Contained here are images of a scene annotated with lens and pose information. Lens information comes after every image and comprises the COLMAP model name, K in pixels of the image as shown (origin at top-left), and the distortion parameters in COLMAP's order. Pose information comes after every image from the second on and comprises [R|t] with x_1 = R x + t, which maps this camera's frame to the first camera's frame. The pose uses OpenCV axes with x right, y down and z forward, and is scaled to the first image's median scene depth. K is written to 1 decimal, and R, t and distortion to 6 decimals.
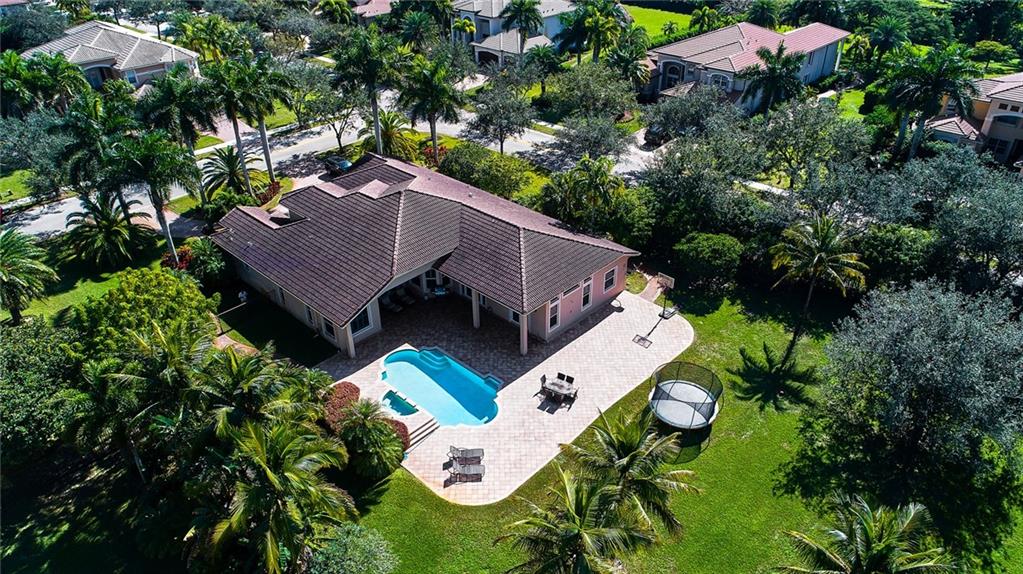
lens RADIAL K [[693.7, 0, 511.5], [0, 693.7, 287.0], [0, 0, 1]] dist [-0.011052, 0.001707]
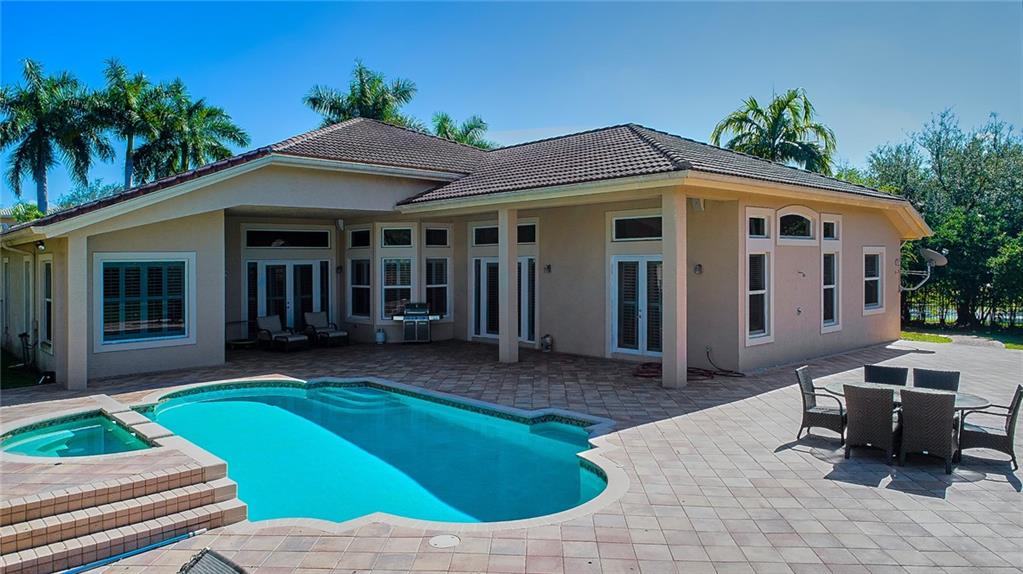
lens RADIAL K [[693.7, 0, 511.5], [0, 693.7, 287.0], [0, 0, 1]] dist [-0.011052, 0.001707]
pose [[0.997886, 0.006046, -0.064703, -0.029184], [-0.037676, 0.865073, -0.500230, 0.201283], [0.052948, 0.501610, 0.863472, 0.735142]]
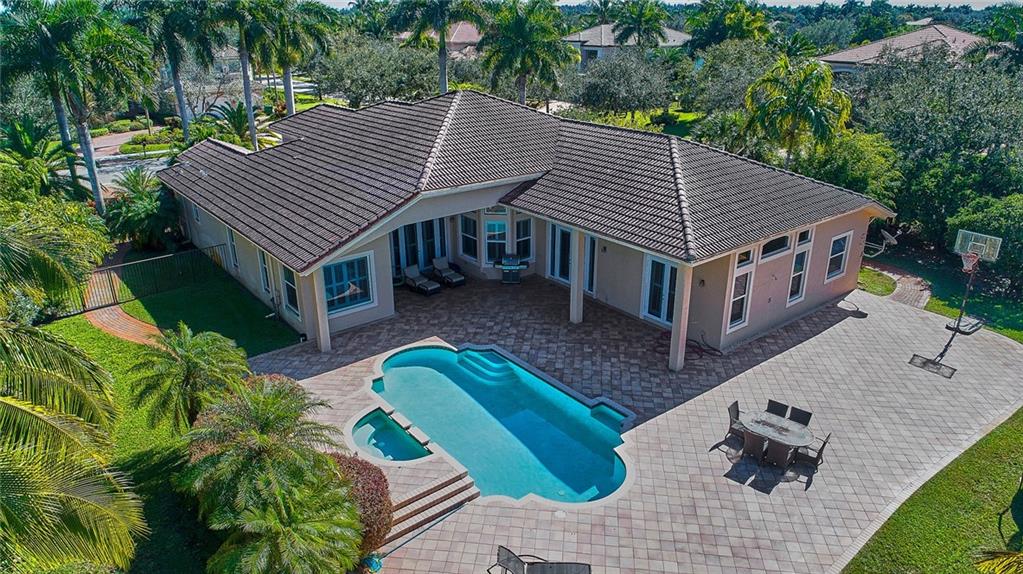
lens RADIAL K [[693.7, 0, 511.5], [0, 693.7, 287.0], [0, 0, 1]] dist [-0.011052, 0.001707]
pose [[0.990748, 0.057007, -0.123159, -0.037602], [-0.078191, 0.981513, -0.174693, 0.131959], [0.110923, 0.182707, 0.976890, 0.517197]]
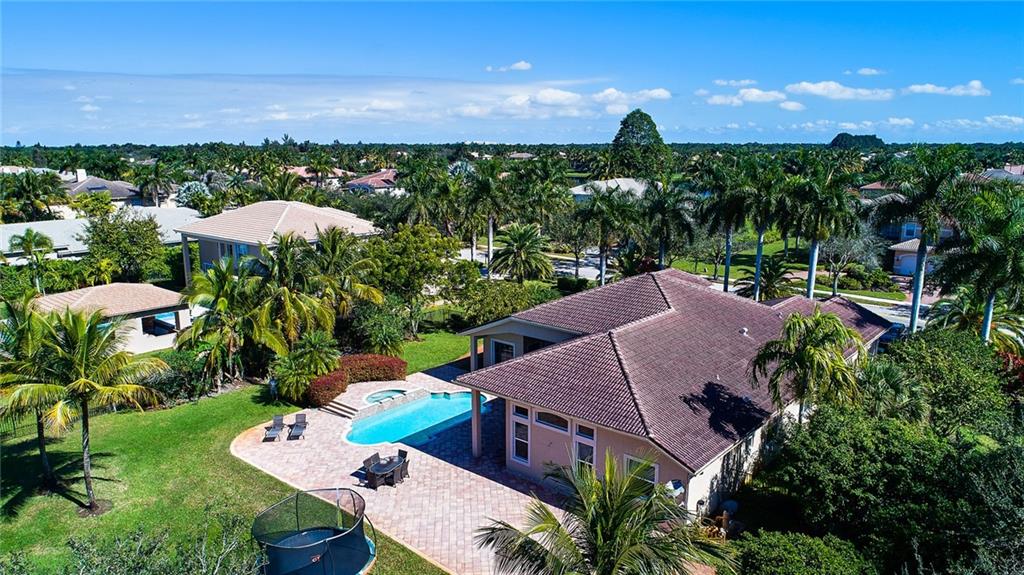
lens RADIAL K [[694.3, 0, 512.0], [0, 694.3, 287.5], [0, 0, 1]] dist [-0.011052, 0.001707]
pose [[0.046670, 0.223181, -0.973659, 0.684621], [-0.520200, 0.837549, 0.167047, -0.190349], [0.852769, 0.498701, 0.155187, 0.827105]]
